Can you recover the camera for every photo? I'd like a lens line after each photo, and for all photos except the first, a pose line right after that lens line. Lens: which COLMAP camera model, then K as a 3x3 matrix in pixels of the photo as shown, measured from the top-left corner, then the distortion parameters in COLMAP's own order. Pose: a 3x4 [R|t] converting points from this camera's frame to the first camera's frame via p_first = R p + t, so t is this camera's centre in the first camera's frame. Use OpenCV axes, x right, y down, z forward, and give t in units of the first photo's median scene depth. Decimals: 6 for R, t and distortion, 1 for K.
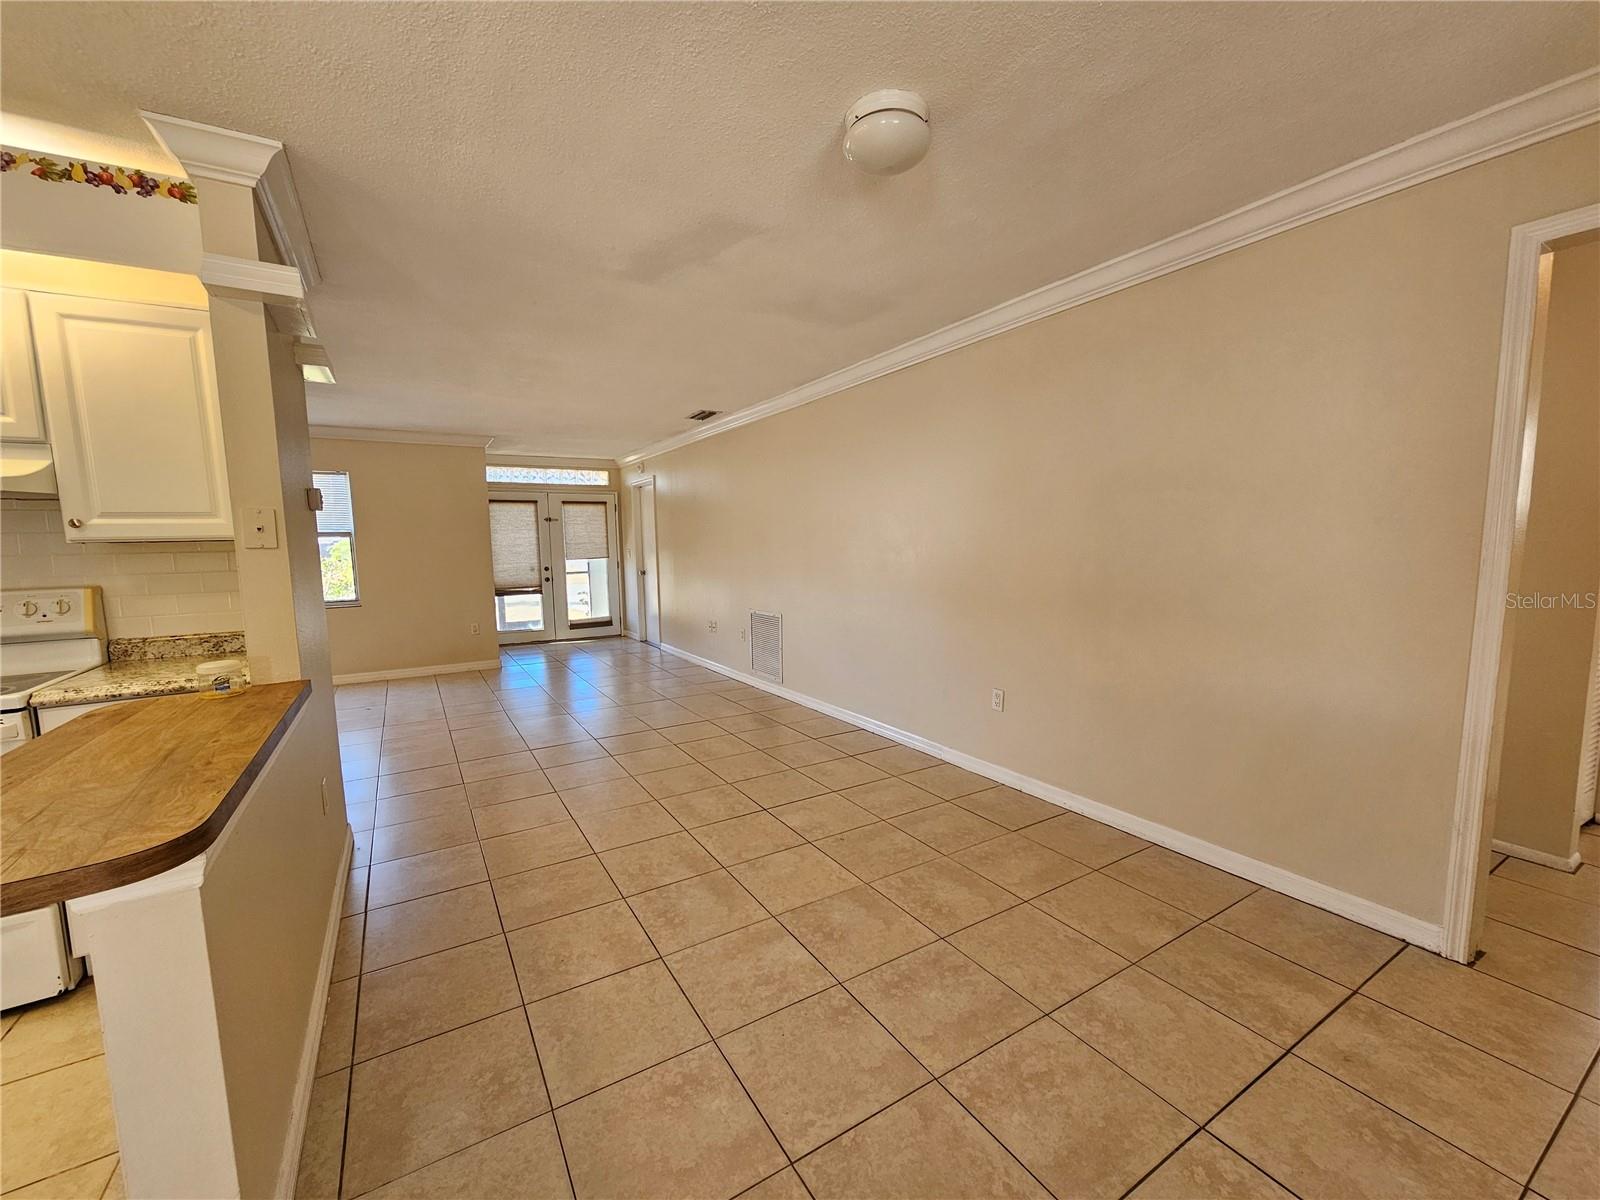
lens RADIAL K [[650.9, 0, 797.7], [0, 650.9, 613.4], [0, 0, 1]] dist [-0.000393, -0.001162]
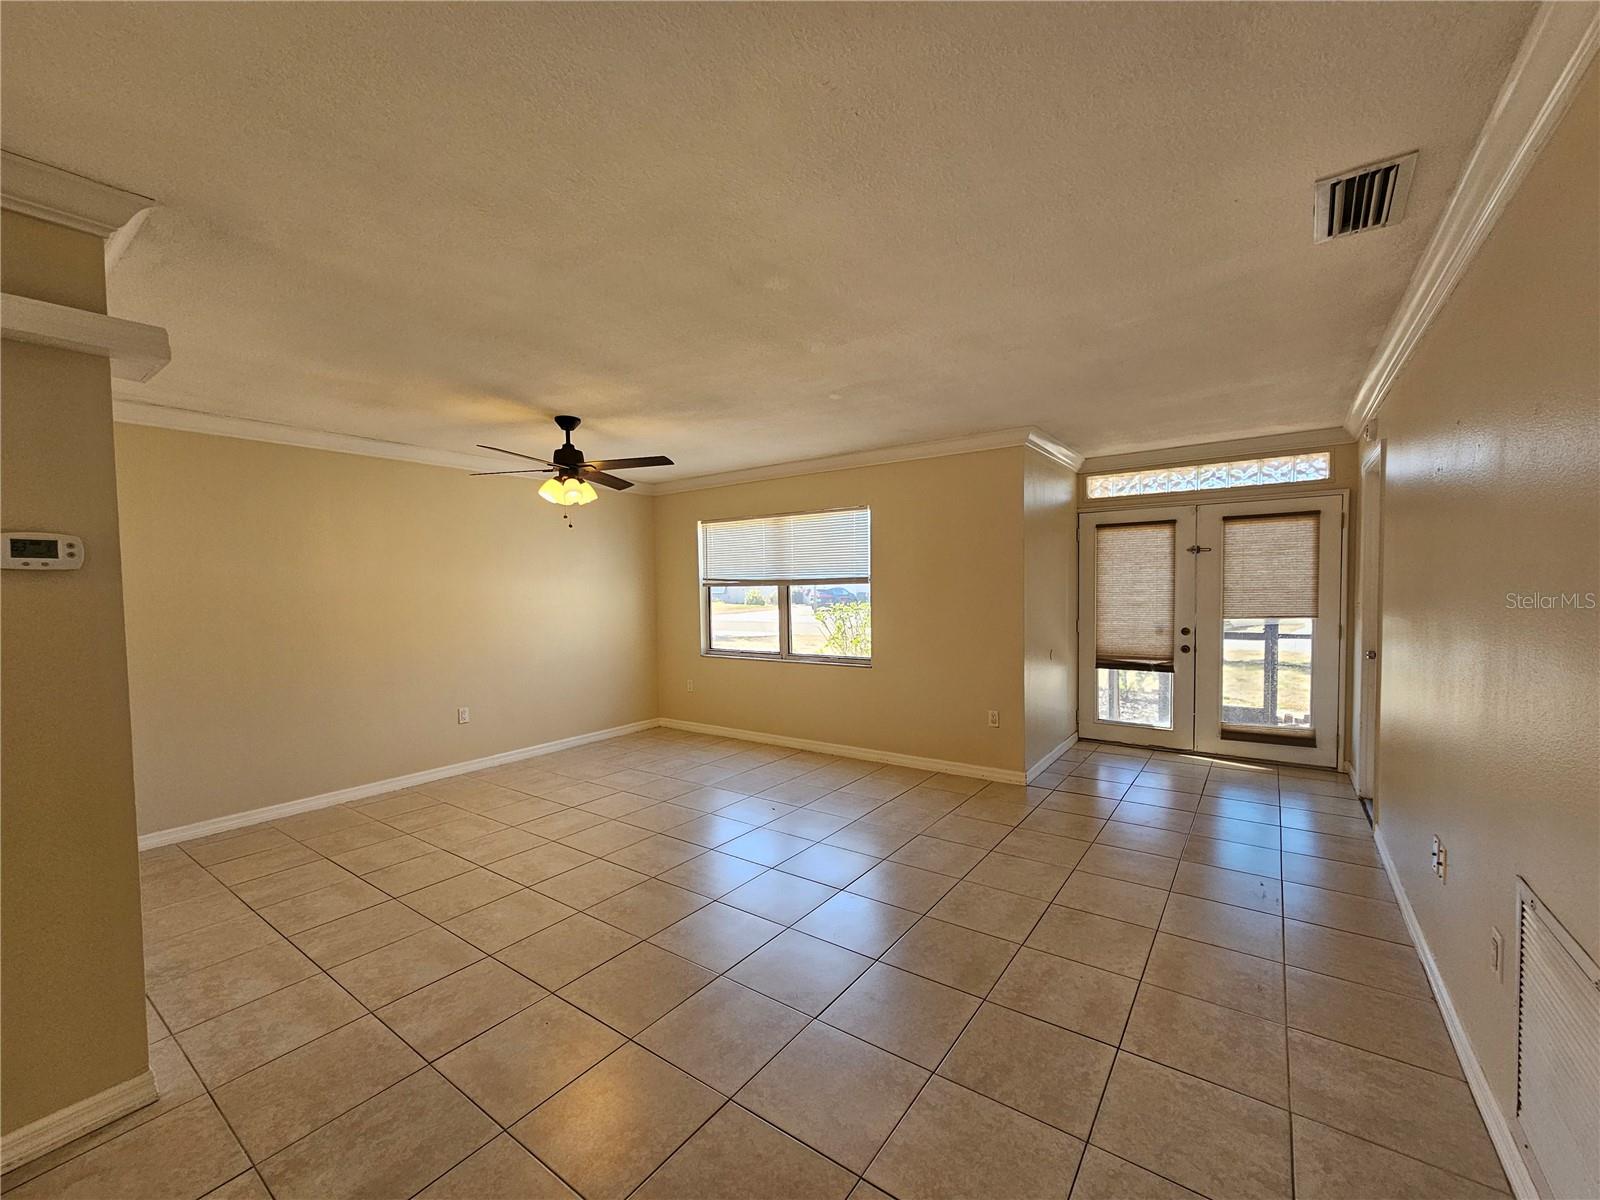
lens RADIAL K [[650.9, 0, 791.5], [0, 650.9, 603.4], [0, 0, 1]] dist [-0.000393, -0.001162]
pose [[0.376894, 0.031629, -0.925716, 0.113526], [-0.093107, 0.995649, -0.003889, -0.196890], [0.921565, 0.087656, 0.378199, 1.473894]]
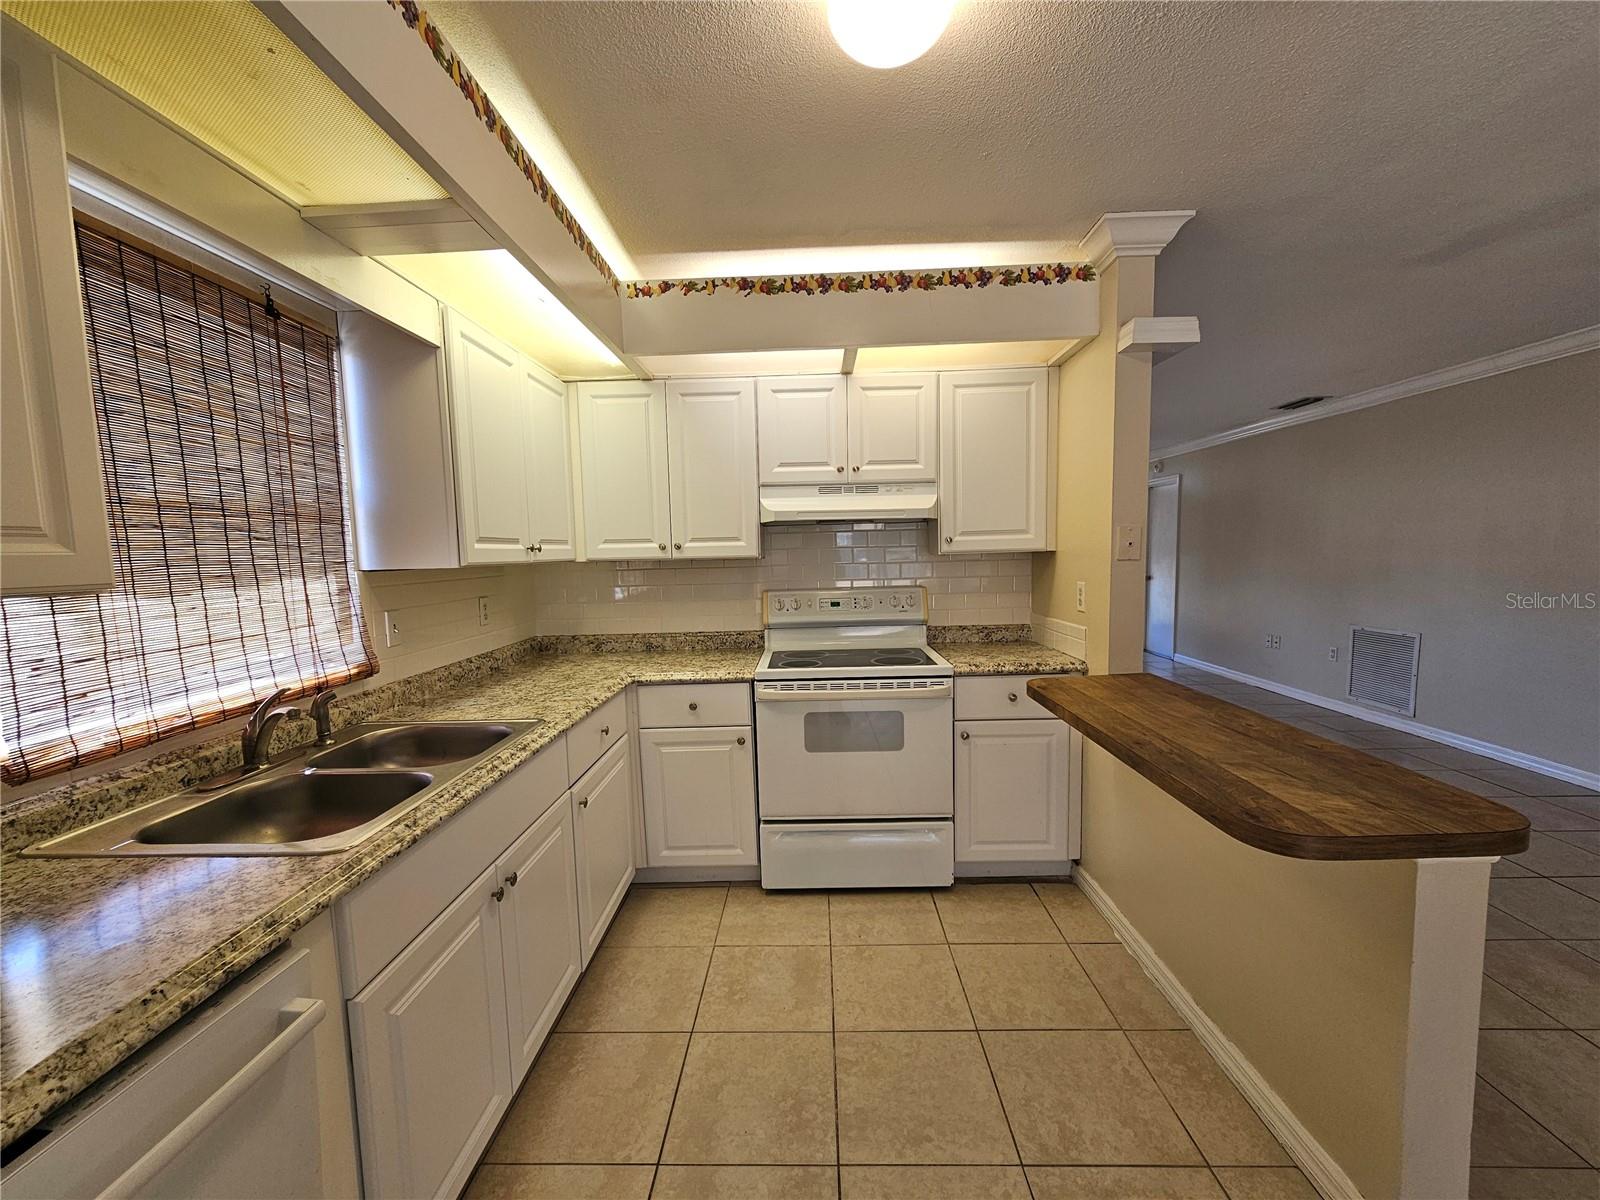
lens RADIAL K [[650.9, 0, 795.6], [0, 650.9, 614.1], [0, 0, 1]] dist [-0.000393, -0.001162]
pose [[0.840114, 0.049089, -0.540184, -0.523477], [-0.049812, 0.998670, 0.013285, 0.010299], [0.540118, 0.015747, 0.841442, -0.248525]]
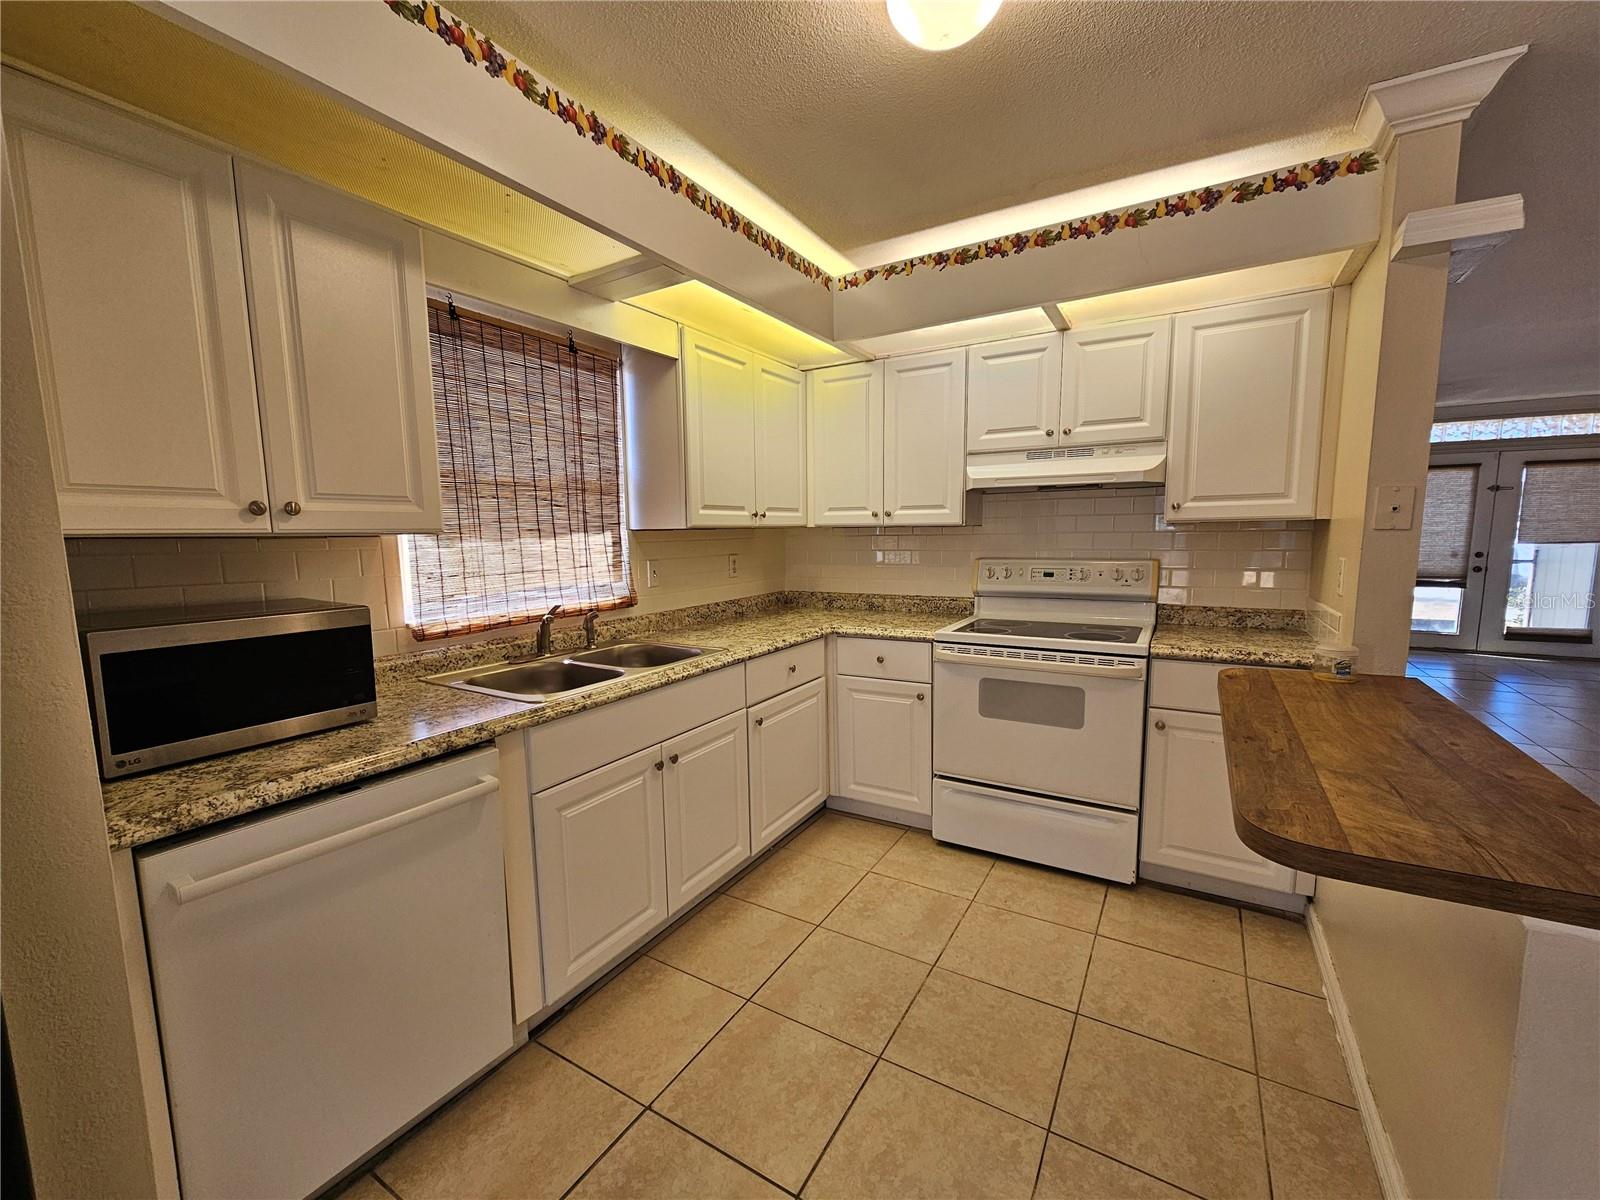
lens RADIAL K [[650.9, 0, 795.3], [0, 650.9, 612.3], [0, 0, 1]] dist [-0.000393, -0.001162]
pose [[0.464357, 0.121570, -0.877264, -0.298743], [-0.091963, 0.991798, 0.088764, 0.009592], [0.880860, 0.039458, 0.471729, -0.136383]]
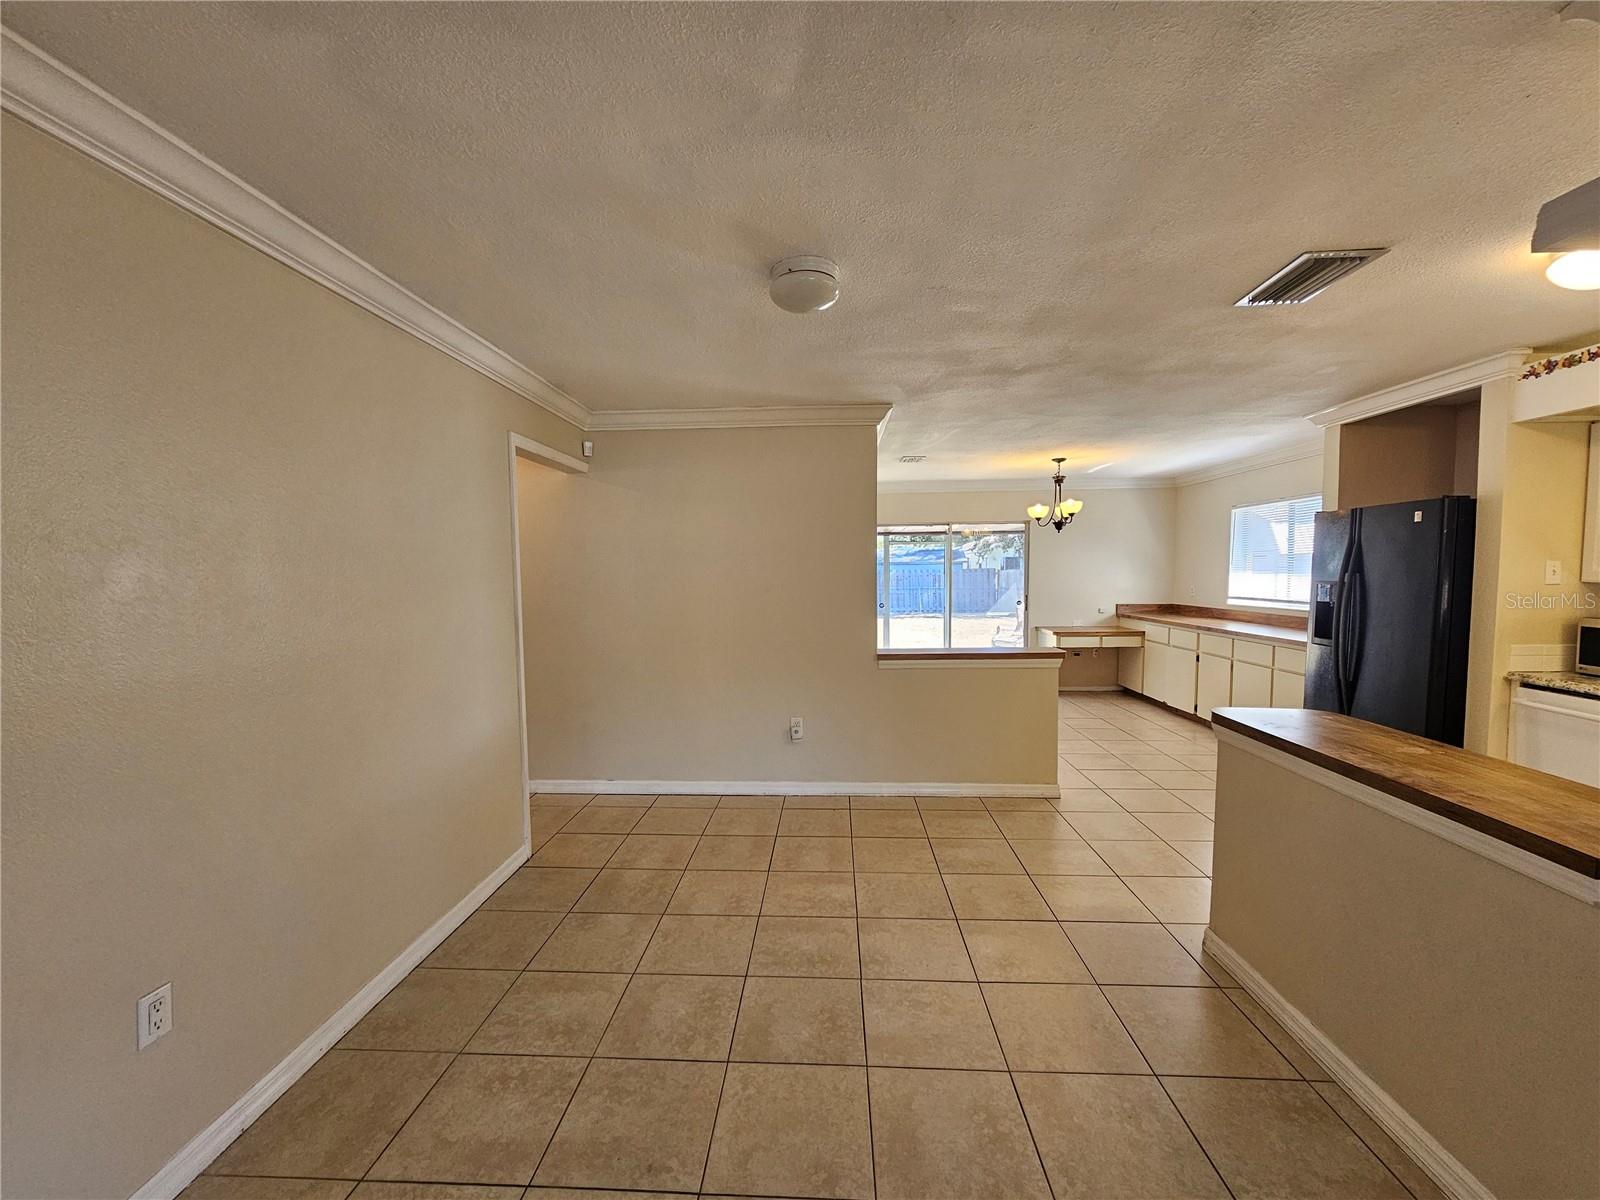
lens RADIAL K [[650.9, 0, 796.9], [0, 650.9, 611.5], [0, 0, 1]] dist [-0.000393, -0.001162]
pose [[-0.823792, -0.011807, 0.566770, -0.385522], [0.086957, 0.985319, 0.146916, -0.212123], [-0.560184, 0.170313, -0.810671, 1.464262]]
